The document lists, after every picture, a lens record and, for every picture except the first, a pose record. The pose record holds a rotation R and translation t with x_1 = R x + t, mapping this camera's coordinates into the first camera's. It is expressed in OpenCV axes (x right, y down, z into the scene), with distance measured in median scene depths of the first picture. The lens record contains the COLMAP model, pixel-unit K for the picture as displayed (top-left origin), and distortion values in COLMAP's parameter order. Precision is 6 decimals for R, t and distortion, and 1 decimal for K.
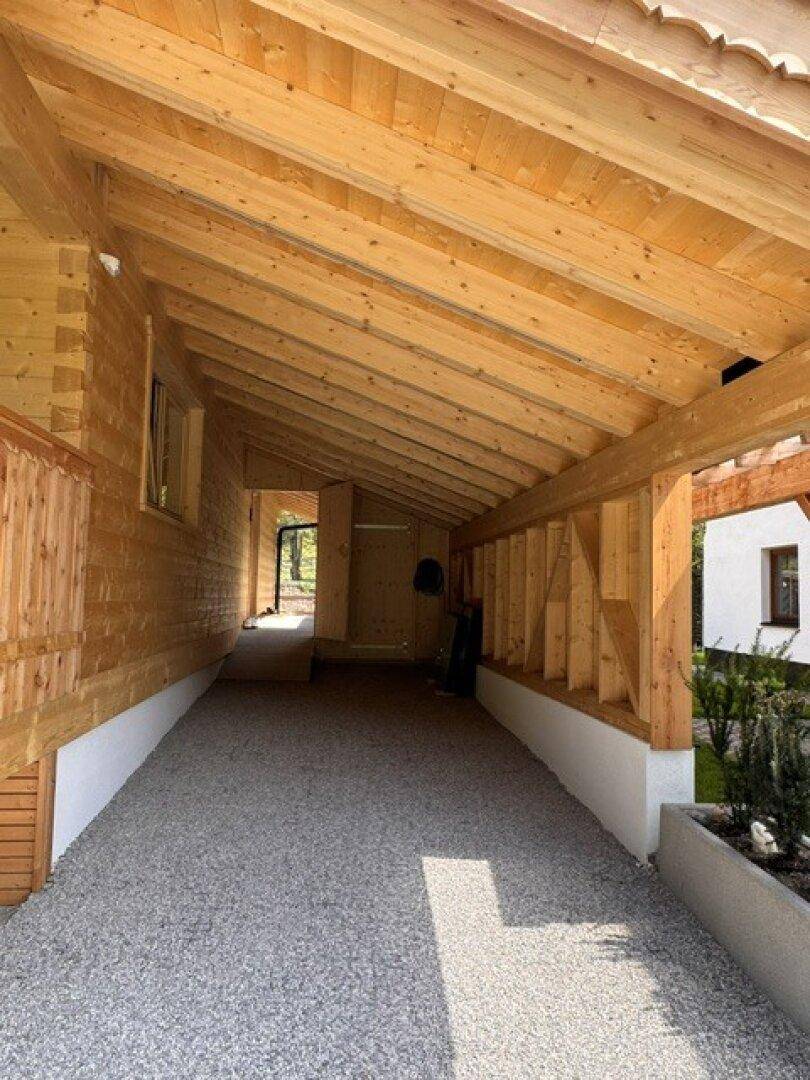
lens RADIAL K [[757.7, 0, 405.0], [0, 757.7, 540.0], [0, 0, 1]] dist [0.006018, 0.006020]
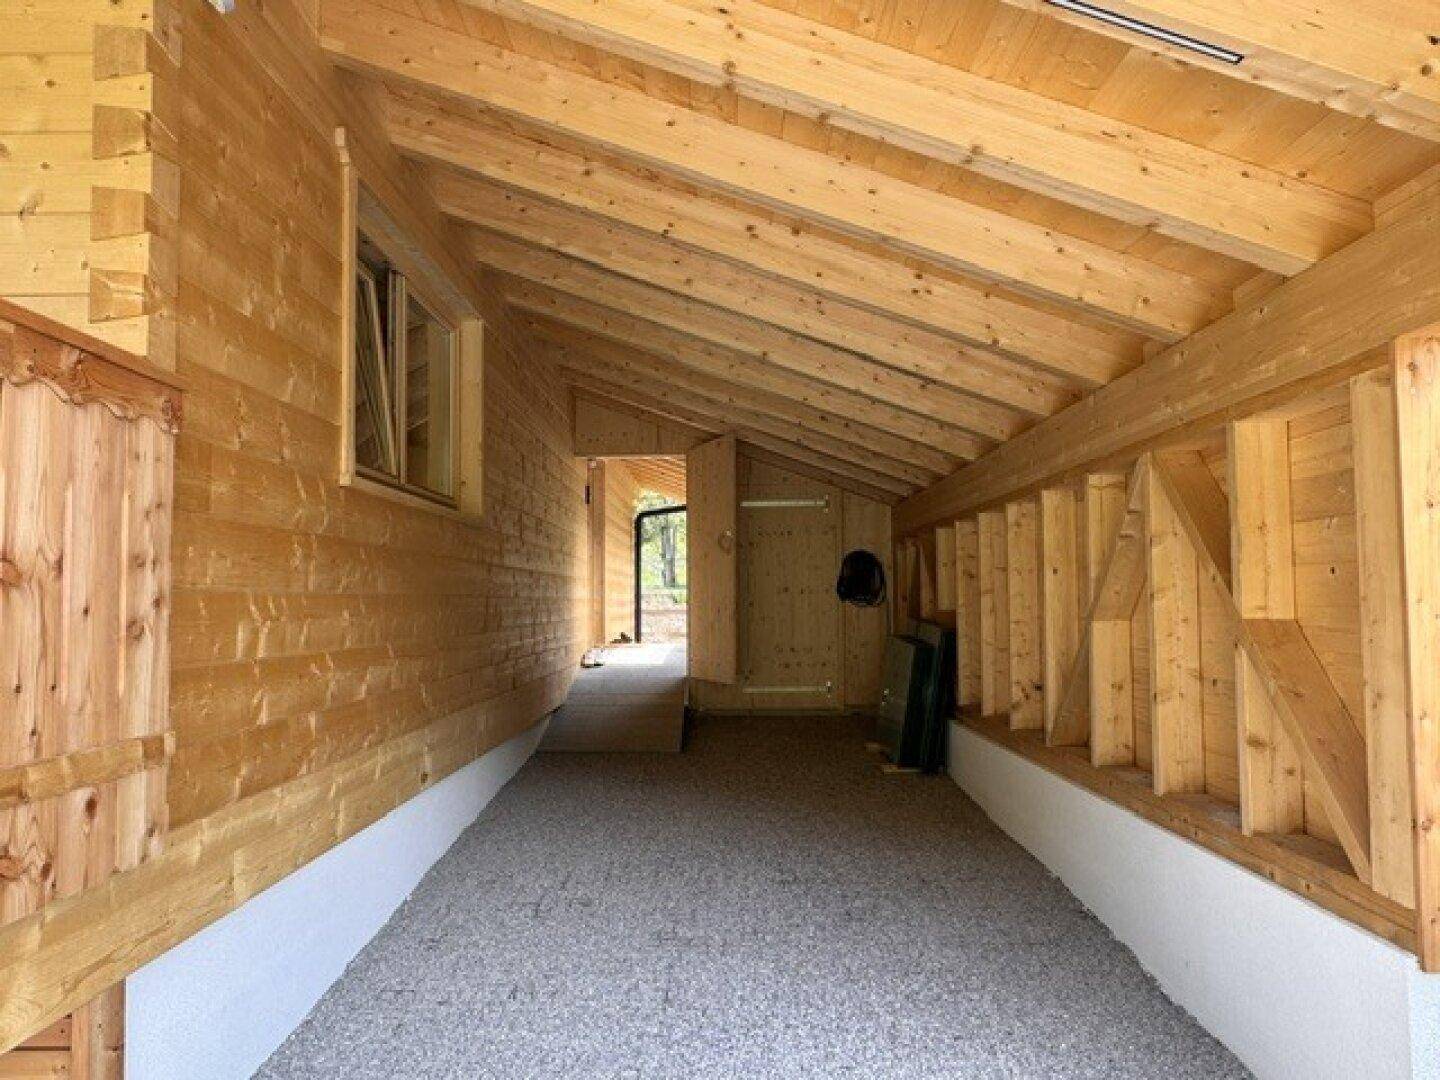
lens RADIAL K [[1010.2, 0, 720.0], [0, 1010.2, 540.0], [0, 0, 1]] dist [0.006018, 0.006020]
pose [[0.994315, -0.041394, -0.098104, -0.004290], [0.042642, 0.999034, 0.010658, 0.003858], [0.097568, -0.014781, 0.995119, 0.233779]]
